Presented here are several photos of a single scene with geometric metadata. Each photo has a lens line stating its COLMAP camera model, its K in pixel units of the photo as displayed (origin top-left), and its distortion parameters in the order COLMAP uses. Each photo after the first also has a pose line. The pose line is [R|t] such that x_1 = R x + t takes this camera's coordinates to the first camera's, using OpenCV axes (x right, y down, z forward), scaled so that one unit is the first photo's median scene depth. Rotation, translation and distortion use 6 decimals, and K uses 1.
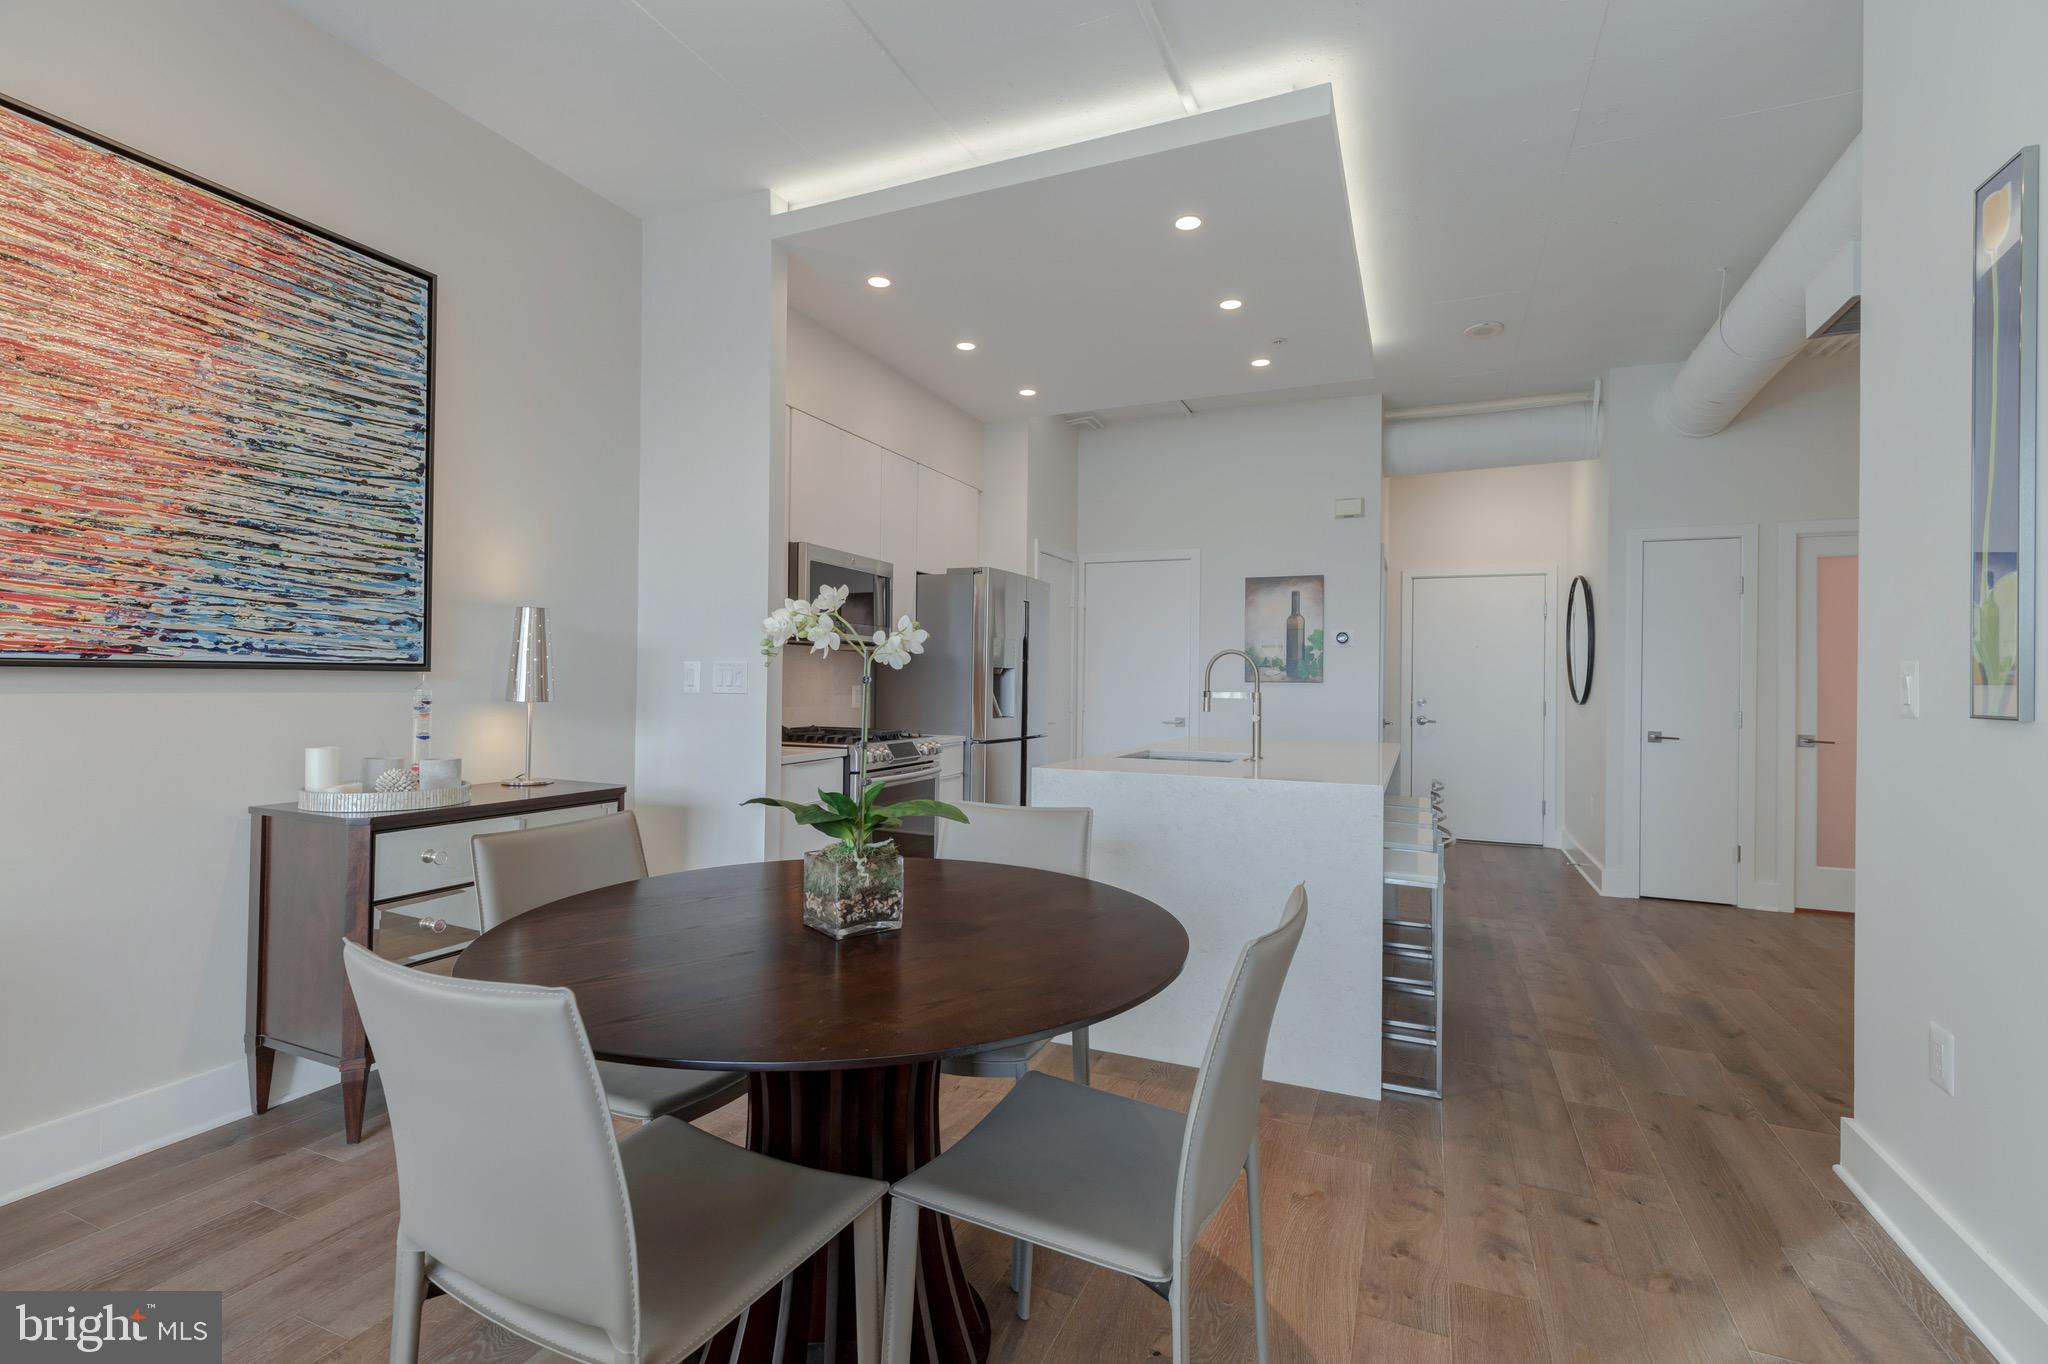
lens RADIAL K [[919.2, 0, 1032.1], [0, 919.2, 679.3], [0, 0, 1]] dist [0.006152, 0.000591]
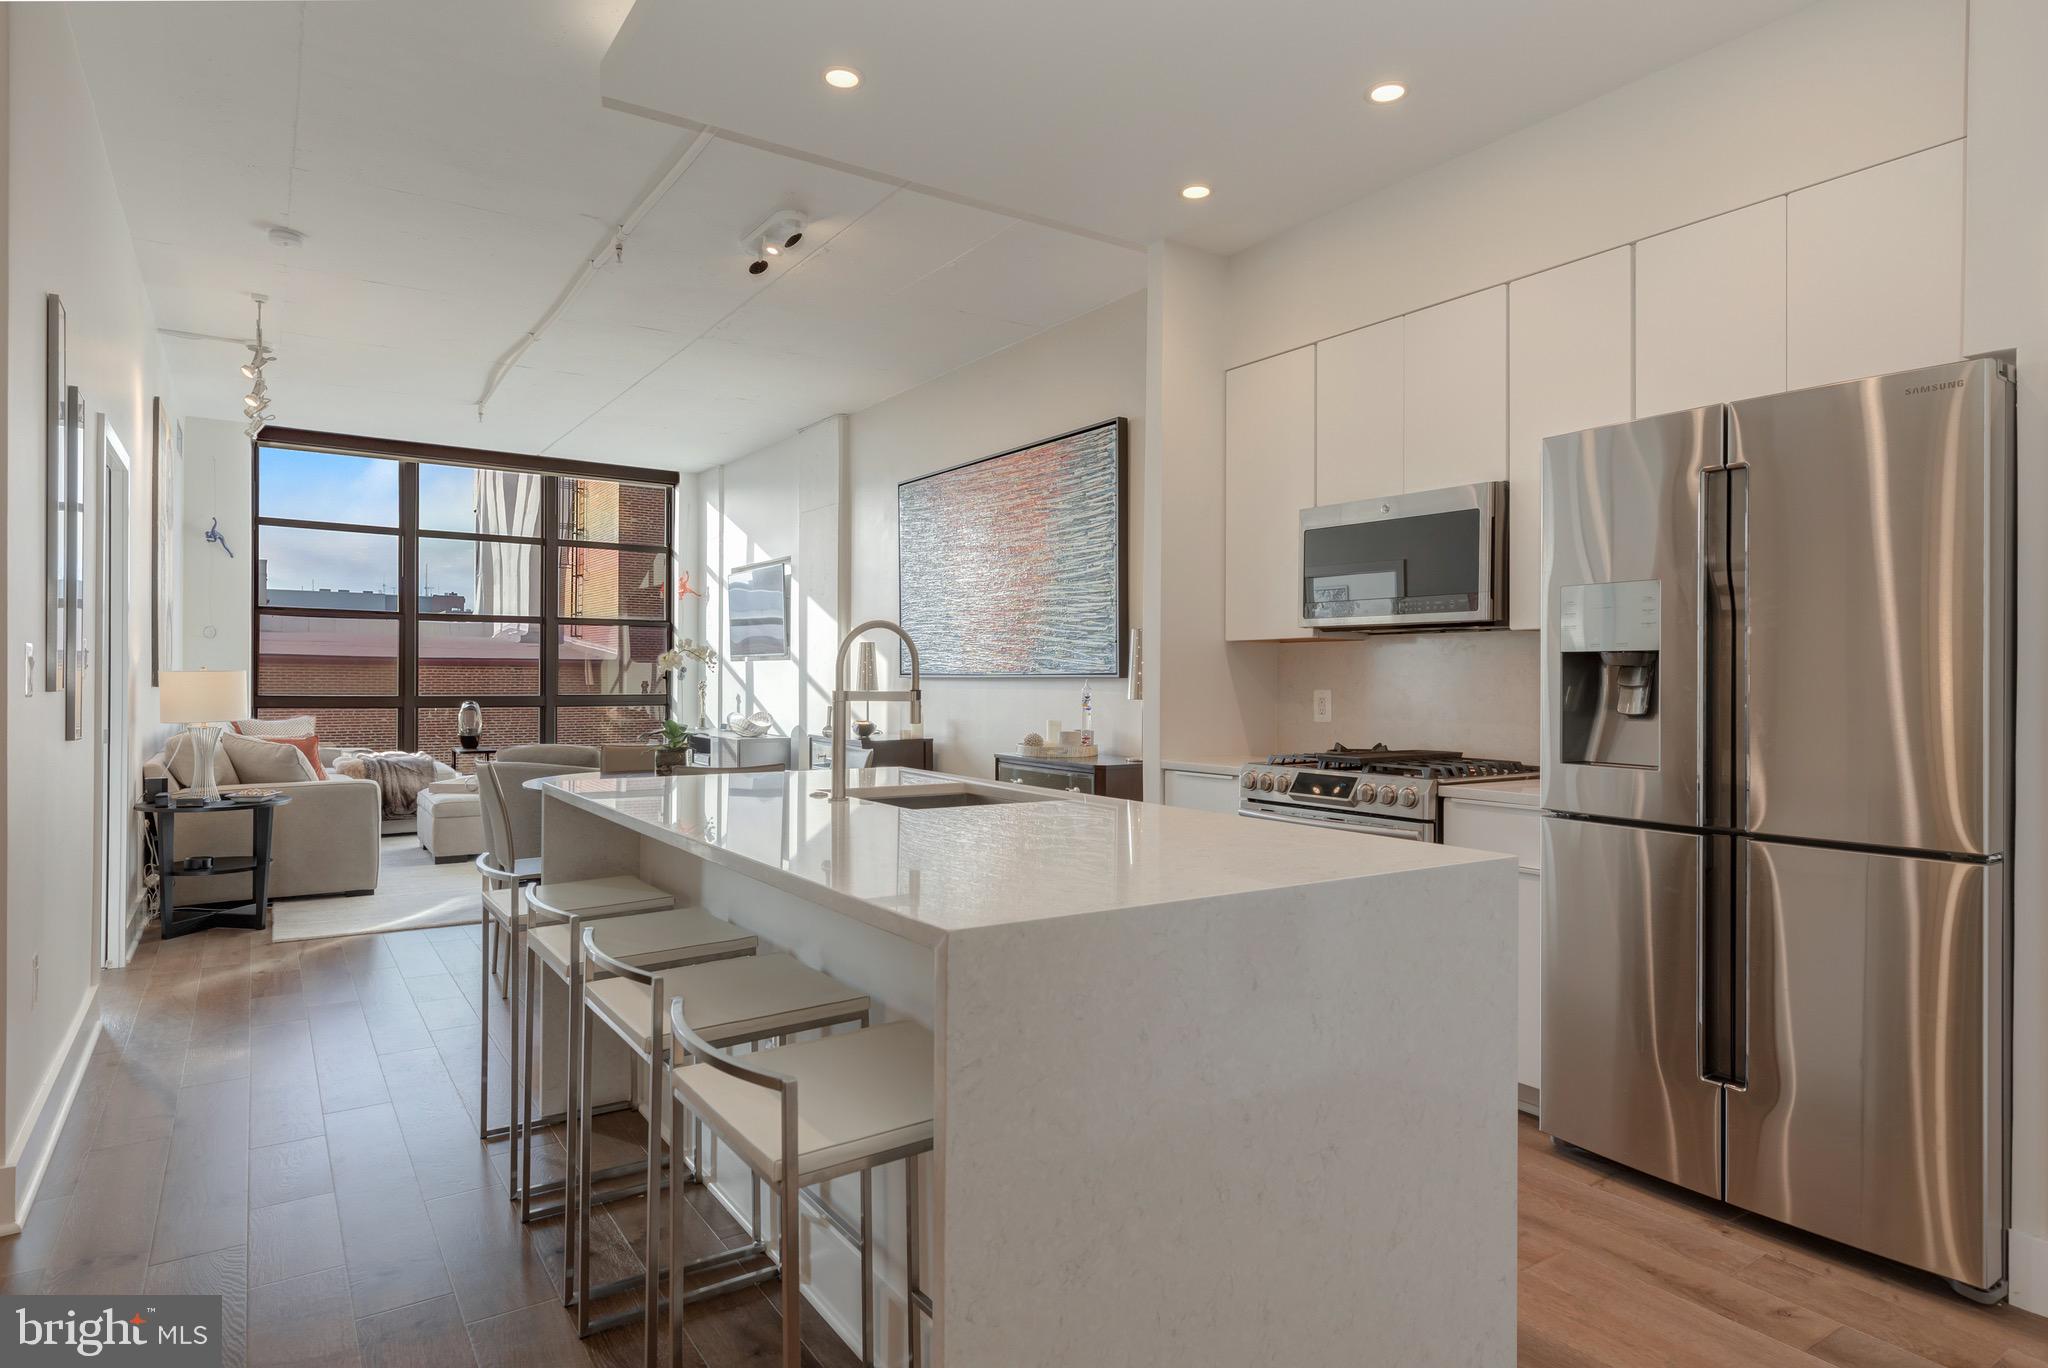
lens RADIAL K [[1155.4, 0, 1021.7], [0, 1155.4, 679.6], [0, 0, 1]] dist [0.013382, 0.000190]
pose [[-0.545493, -0.015103, -0.837979, 1.065578], [-0.009828, 0.999884, -0.011623, 0.018553], [0.838058, 0.001895, -0.545578, 1.974695]]
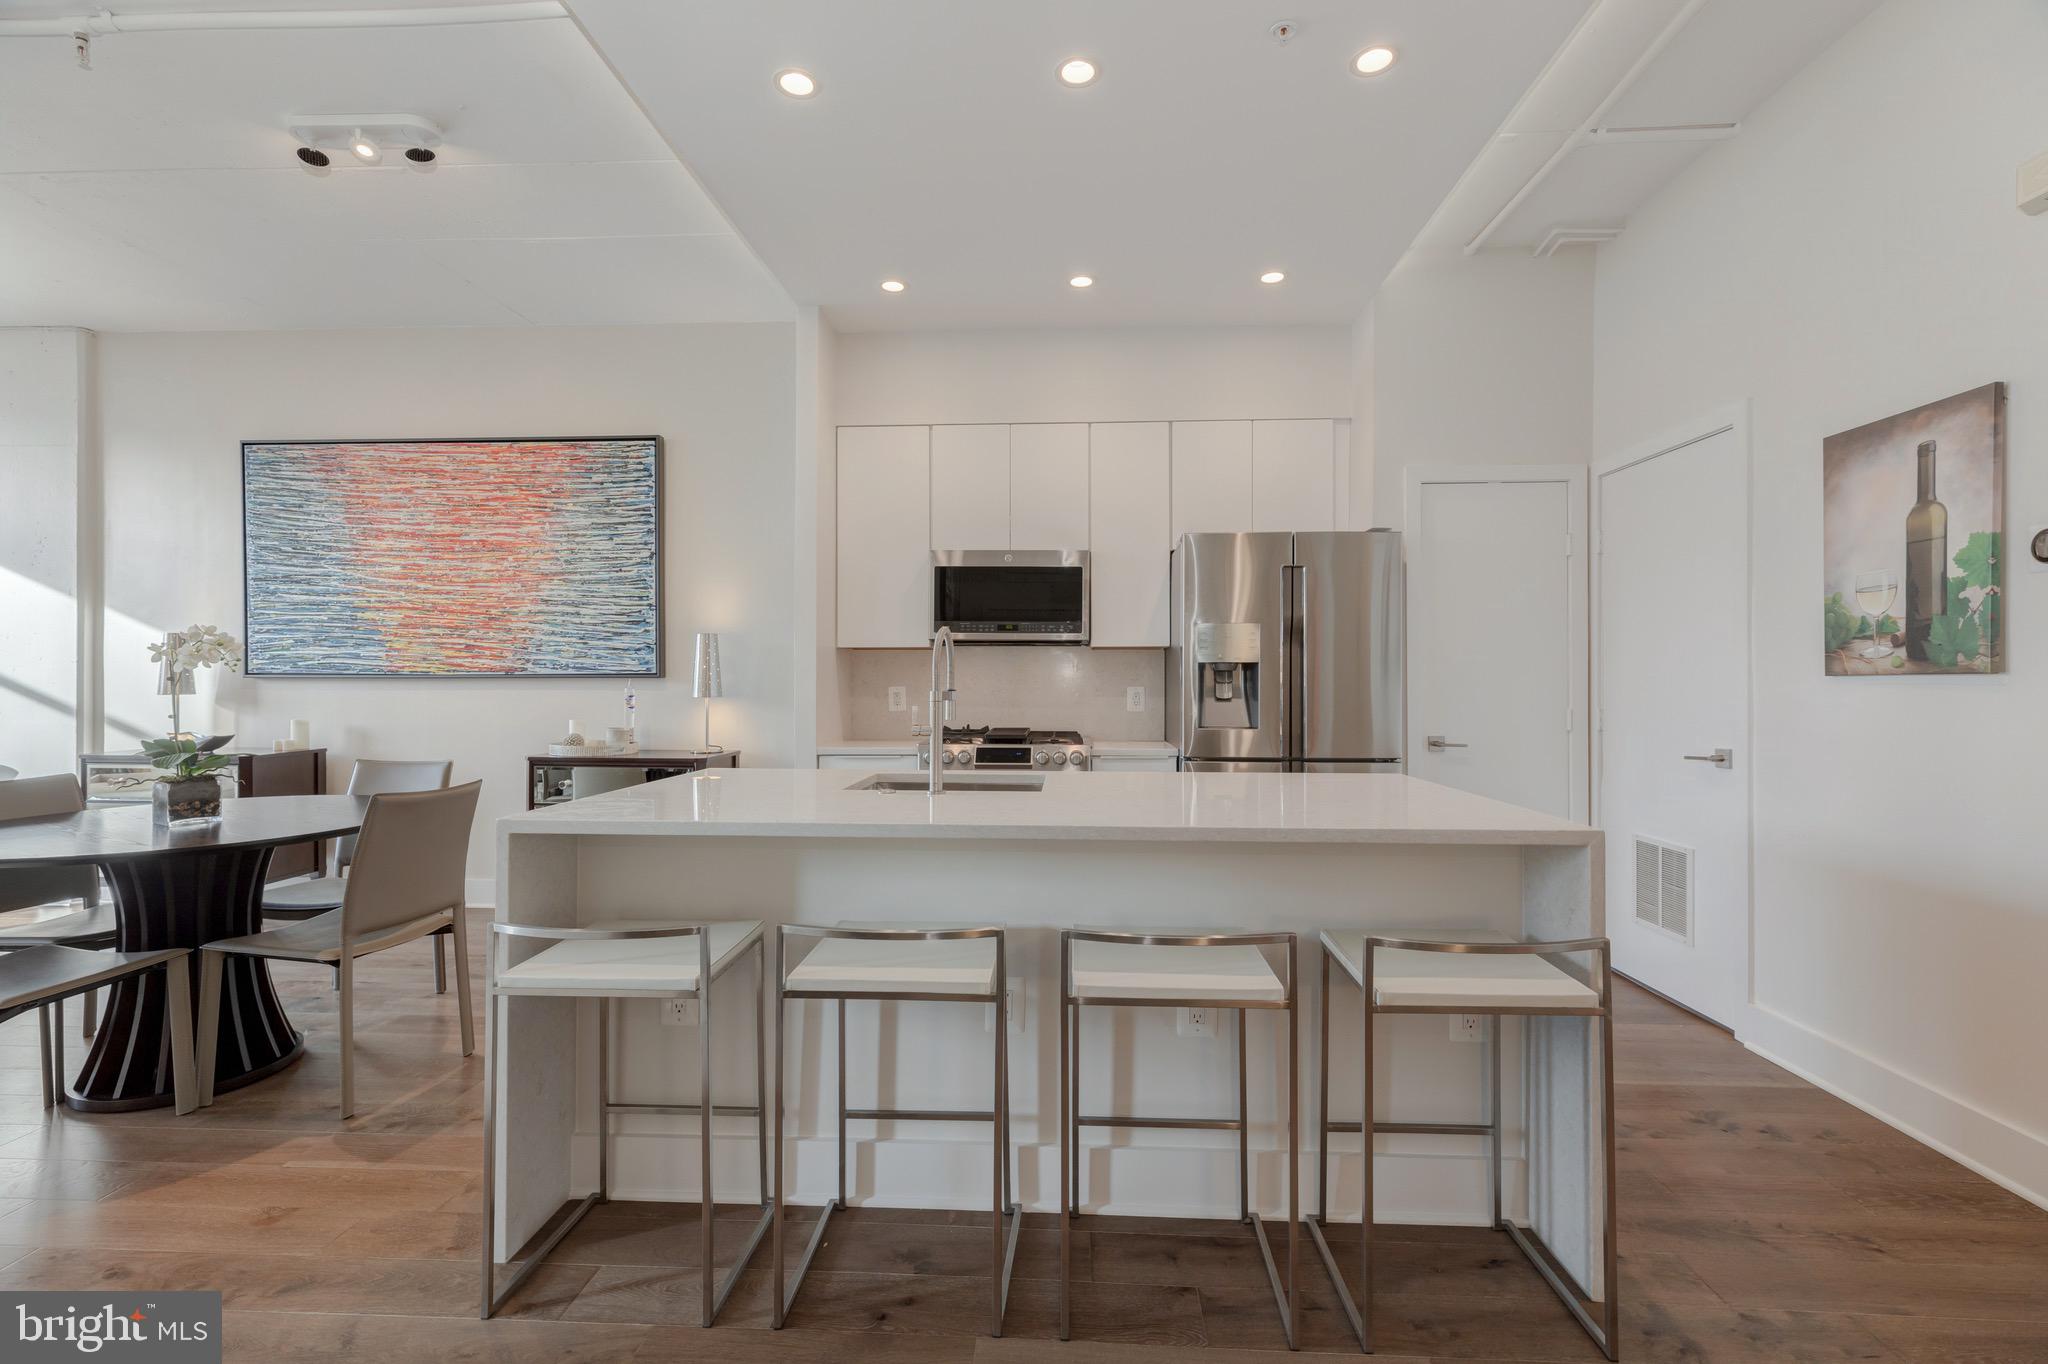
lens RADIAL K [[919.2, 0, 1026.6], [0, 919.2, 679.0], [0, 0, 1]] dist [0.006152, 0.000591]
pose [[0.342727, -0.012512, -0.939352, 1.142559], [0.005687, 0.999921, -0.011244, 0.016412], [0.939418, -0.001488, 0.342771, 1.091090]]
